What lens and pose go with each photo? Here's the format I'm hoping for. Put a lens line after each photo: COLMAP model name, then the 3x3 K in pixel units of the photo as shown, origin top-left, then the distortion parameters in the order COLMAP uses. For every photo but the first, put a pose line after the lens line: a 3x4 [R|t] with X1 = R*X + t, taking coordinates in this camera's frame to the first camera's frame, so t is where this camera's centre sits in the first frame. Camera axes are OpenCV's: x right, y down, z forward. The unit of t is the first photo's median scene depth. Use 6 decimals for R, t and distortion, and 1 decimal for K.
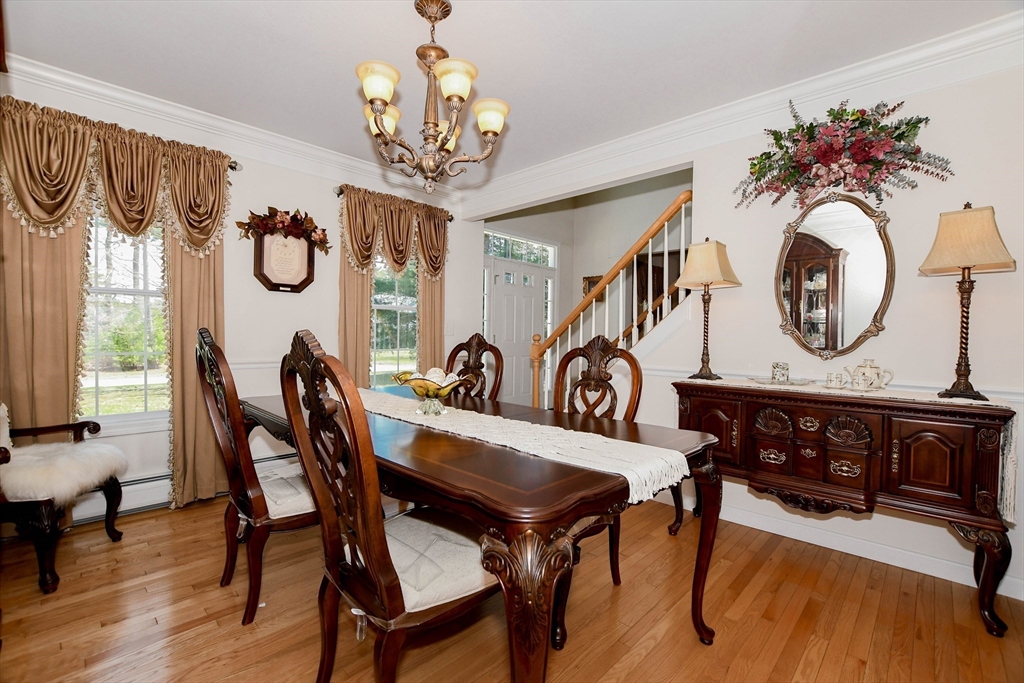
lens RADIAL K [[443.2, 0, 512.0], [0, 443.2, 341.5], [0, 0, 1]] dist [-0.002337, -0.000202]
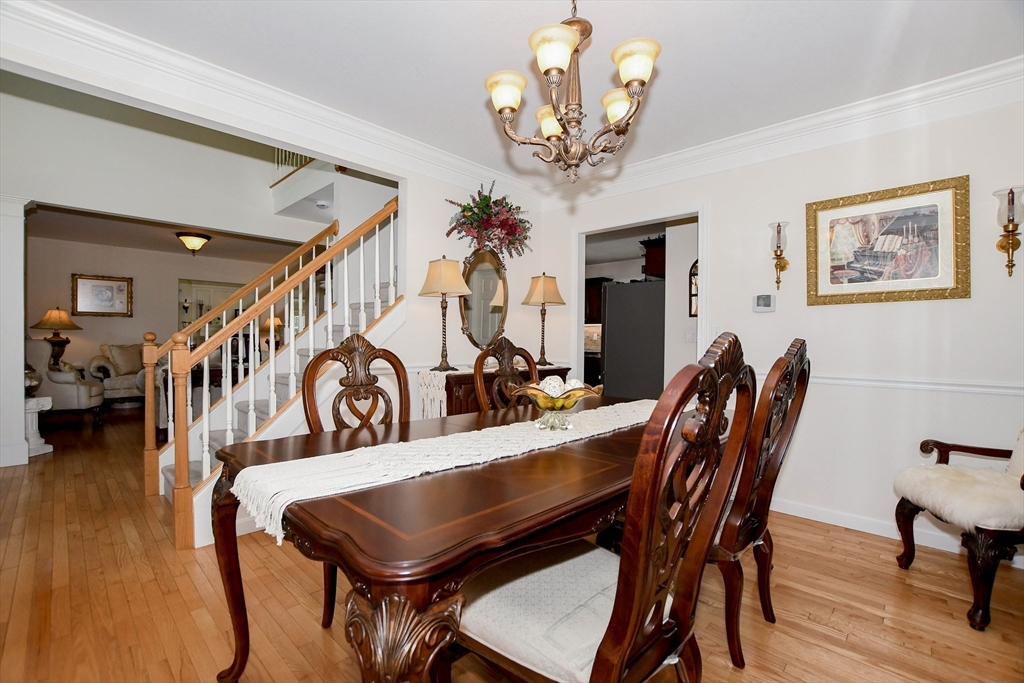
lens RADIAL K [[453.6, 0, 513.4], [0, 453.6, 339.3], [0, 0, 1]] dist [-0.002694, 0.000025]
pose [[0.015556, -0.014679, 0.999771, -0.717787], [-0.000239, 0.999892, 0.014685, -0.017786], [-0.999879, -0.000468, 0.015551, 0.715023]]
